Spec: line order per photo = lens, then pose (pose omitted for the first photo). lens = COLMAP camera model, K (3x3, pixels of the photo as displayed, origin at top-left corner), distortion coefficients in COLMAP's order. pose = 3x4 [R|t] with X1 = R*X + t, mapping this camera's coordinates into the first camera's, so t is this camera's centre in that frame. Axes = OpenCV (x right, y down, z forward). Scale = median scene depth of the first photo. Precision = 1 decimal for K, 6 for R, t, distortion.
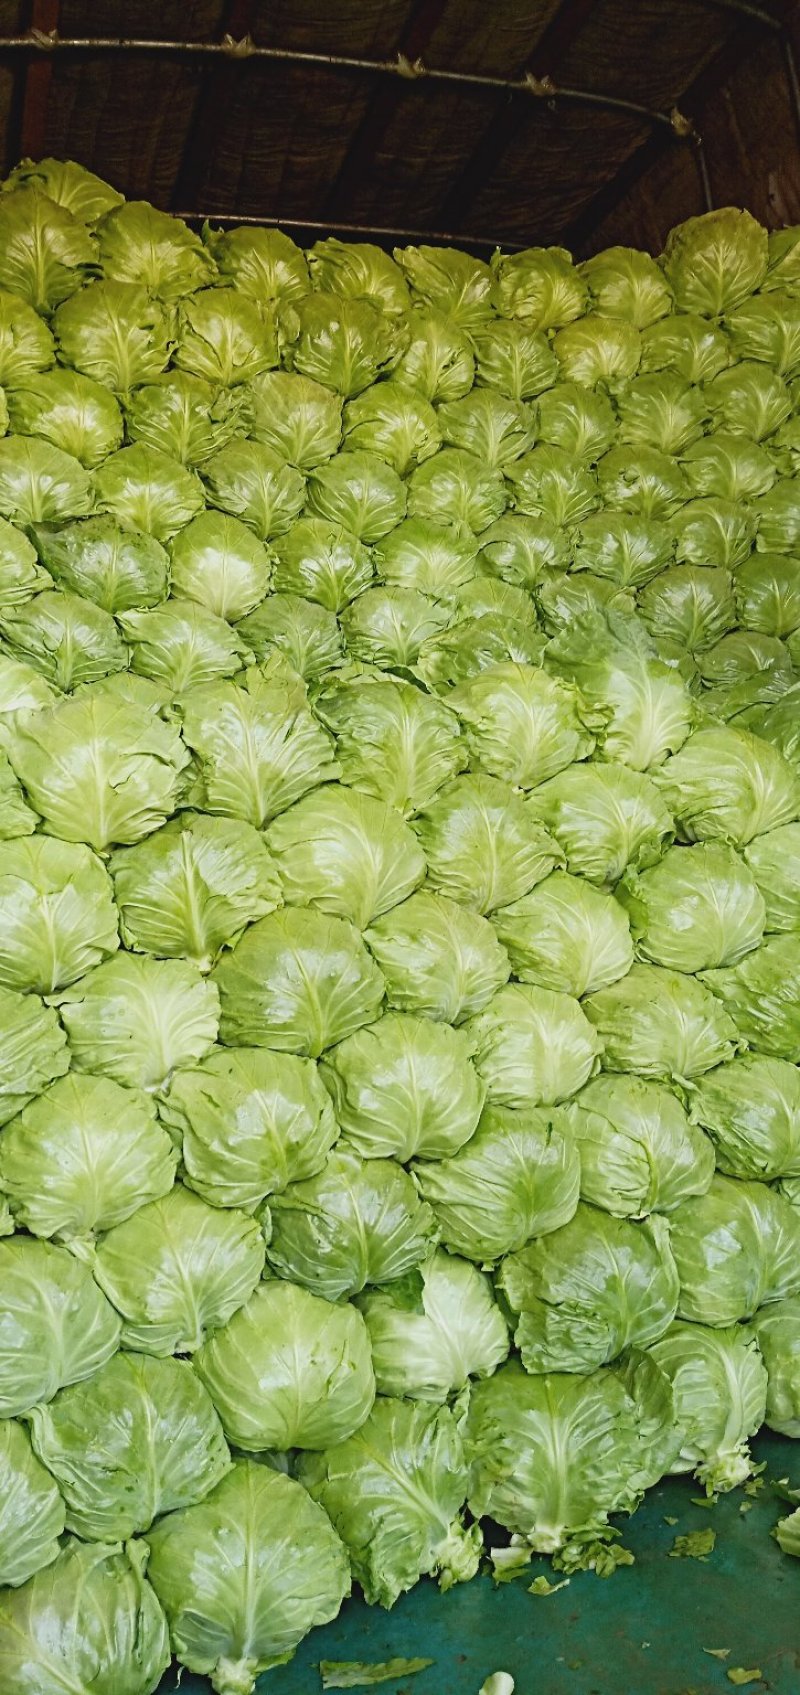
lens RADIAL K [[1290.1, 0, 341.6], [0, 1290.1, 846.5], [0, 0, 1]] dist [0.055711, -0.002619]
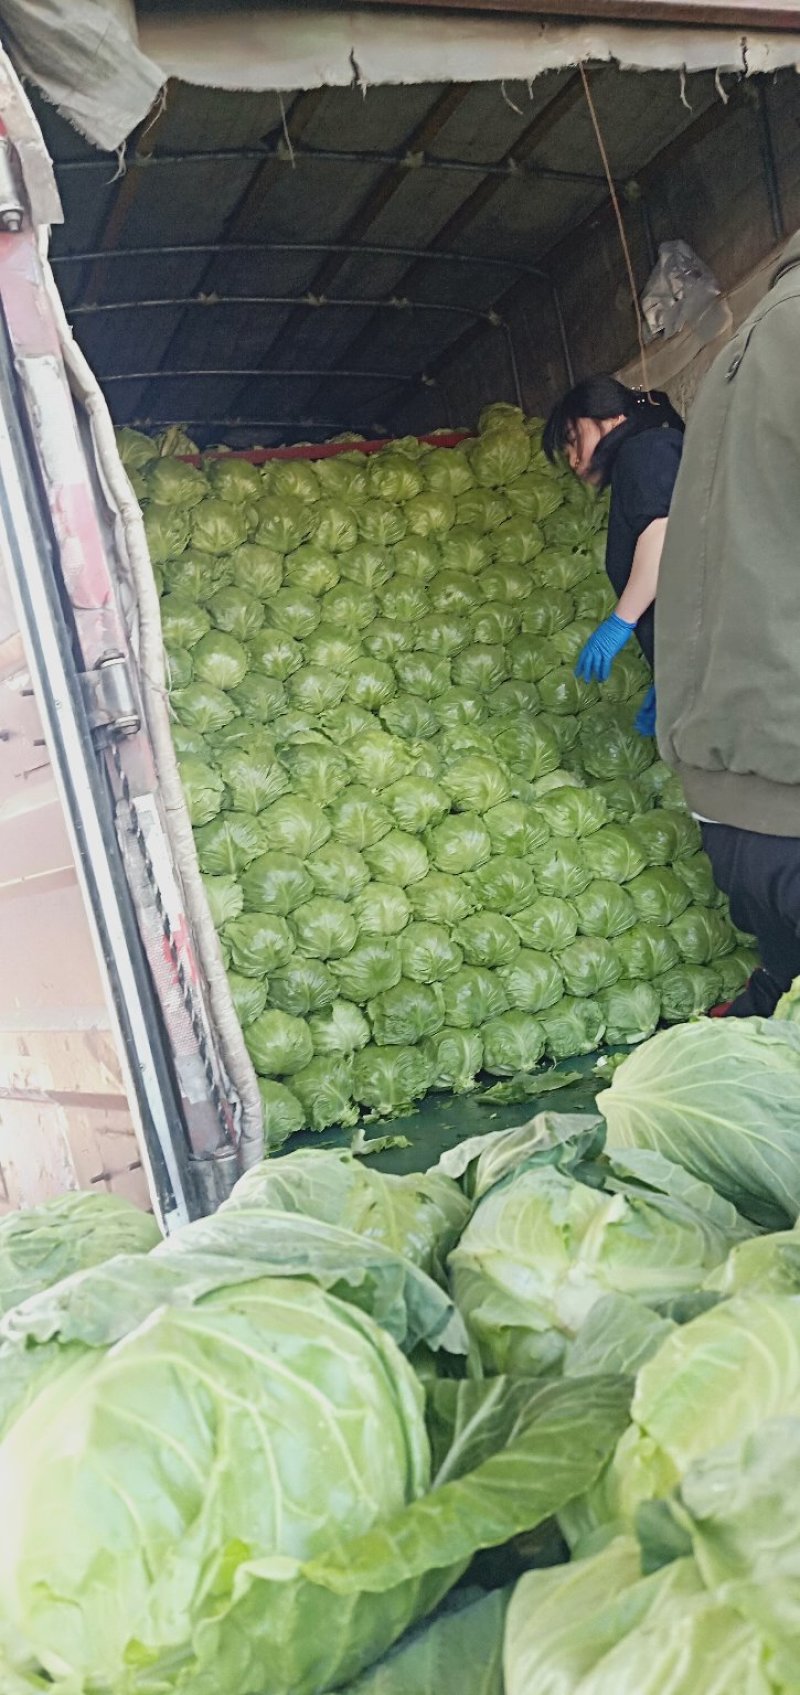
lens RADIAL K [[1294.7, 0, 395.5], [0, 1294.7, 844.9], [0, 0, 1]] dist [0.030987, -0.014018]
pose [[0.995195, -0.025273, 0.094595, -0.034718], [0.018234, 0.997051, 0.074543, -0.120008], [-0.096200, -0.072460, 0.992721, -1.180561]]
